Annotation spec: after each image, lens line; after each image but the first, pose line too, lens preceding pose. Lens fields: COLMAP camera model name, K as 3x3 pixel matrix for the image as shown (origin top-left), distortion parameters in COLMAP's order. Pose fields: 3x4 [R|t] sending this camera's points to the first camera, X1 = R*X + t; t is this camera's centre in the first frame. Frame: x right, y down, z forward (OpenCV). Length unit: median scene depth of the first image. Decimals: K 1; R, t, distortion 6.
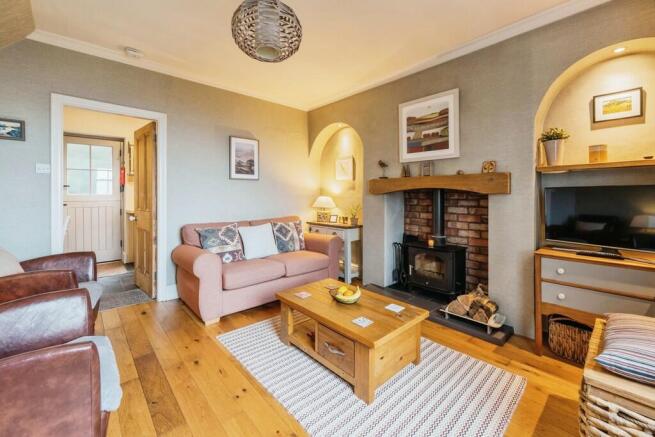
lens RADIAL K [[268.7, 0, 332.1], [0, 268.7, 184.9], [0, 0, 1]] dist [-0.001596, -0.001933]
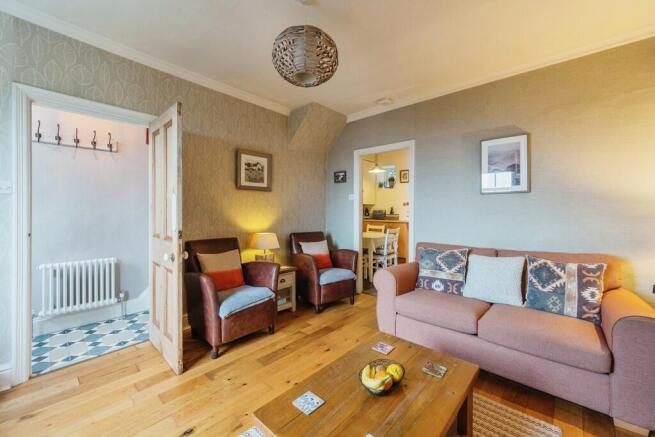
lens RADIAL K [[268.7, 0, 326.6], [0, 268.7, 203.4], [0, 0, 1]] dist [-0.001596, -0.001933]
pose [[0.081067, -0.031264, -0.996218, 0.449151], [0.033898, 0.999016, -0.028593, 0.016041], [0.996132, -0.031452, 0.082047, 0.554501]]
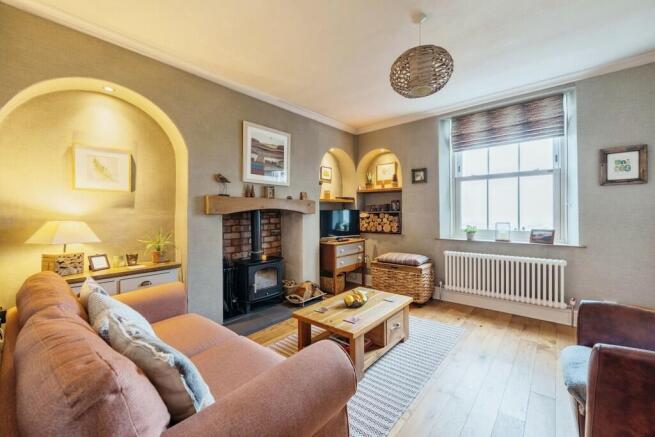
lens RADIAL K [[268.7, 0, 321.8], [0, 268.7, 196.0], [0, 0, 1]] dist [-0.001596, -0.001933]
pose [[-0.099538, 0.062504, 0.993069, -0.758286], [-0.029282, 0.997409, -0.065712, 0.025521], [-0.994603, -0.035620, -0.097450, 0.852407]]
